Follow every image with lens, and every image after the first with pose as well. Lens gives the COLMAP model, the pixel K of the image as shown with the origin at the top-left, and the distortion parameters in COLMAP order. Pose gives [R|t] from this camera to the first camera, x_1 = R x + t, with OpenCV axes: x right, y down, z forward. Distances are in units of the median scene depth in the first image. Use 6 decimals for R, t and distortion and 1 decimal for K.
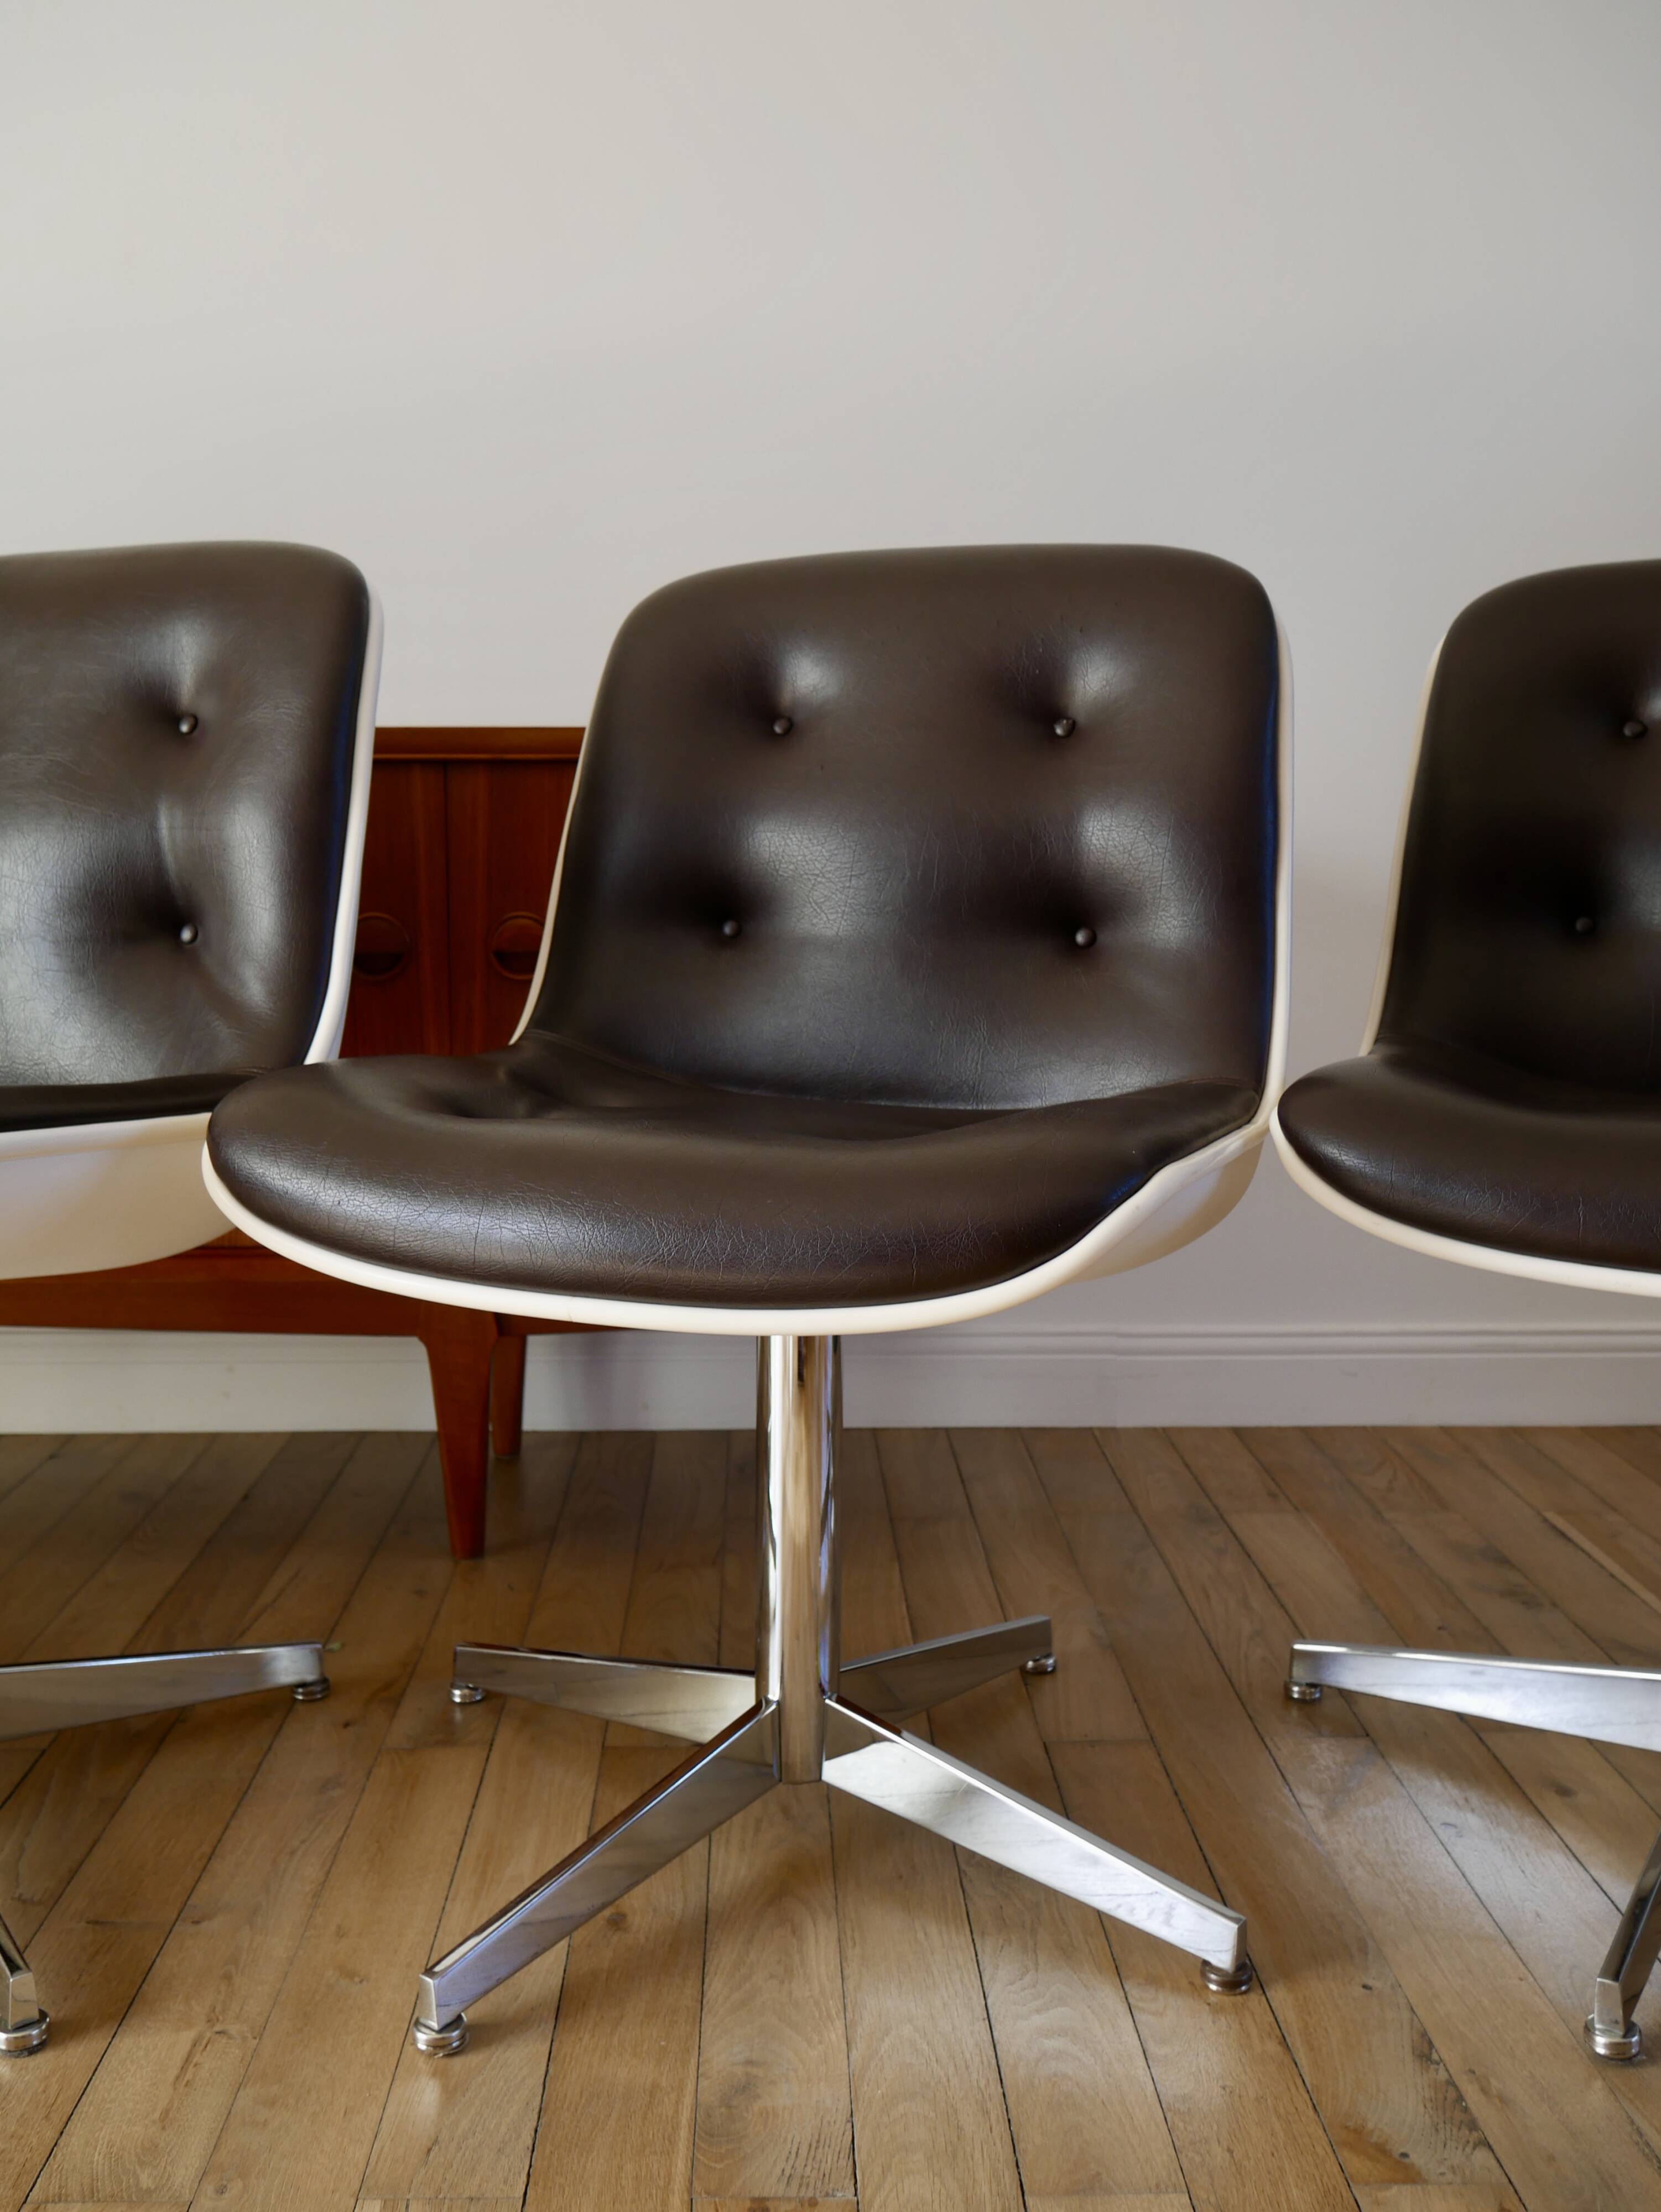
lens RADIAL K [[1994.8, 0, 837.1], [0, 1994.8, 1110.0], [0, 0, 1]] dist [-0.023999, 0.003865]
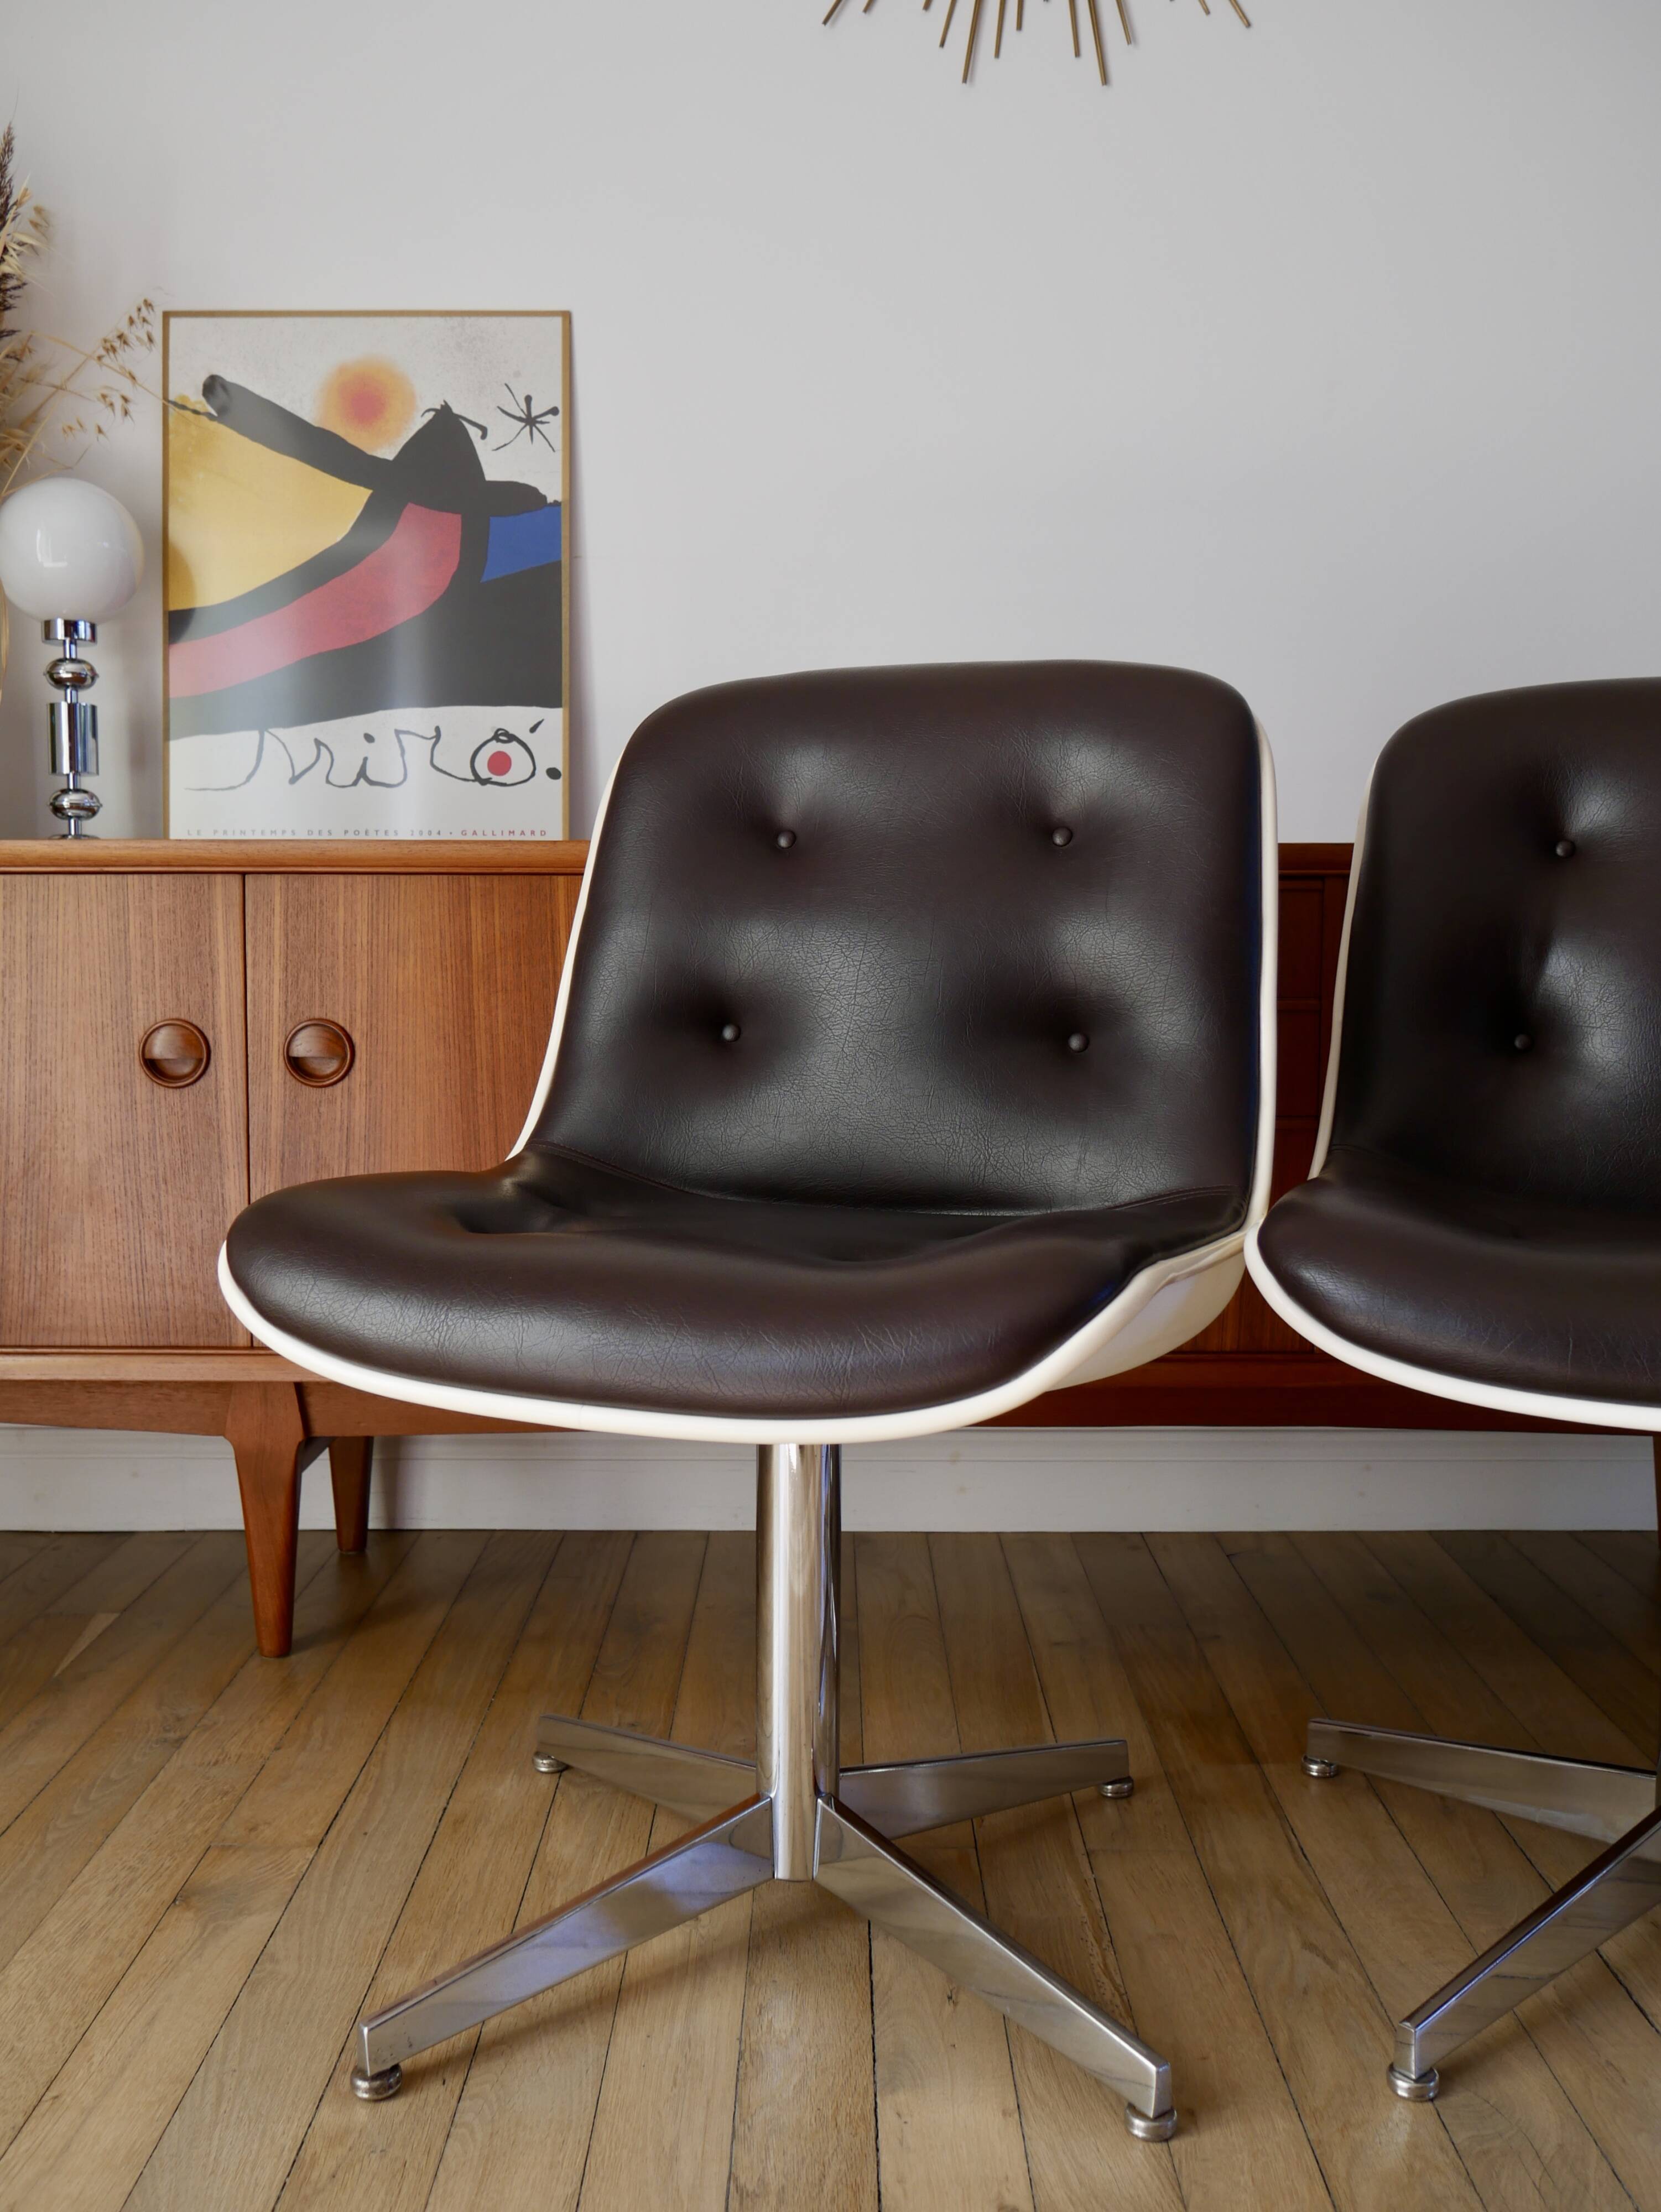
lens RADIAL K [[2018.5, 0, 837.9], [0, 2018.5, 1107.7], [0, 0, 1]] dist [-0.024028, 0.004484]
pose [[0.999399, -0.000171, -0.034655, -0.923903], [-0.001321, 0.999073, -0.043038, -0.014718], [0.034630, 0.043058, 0.998472, -0.062945]]
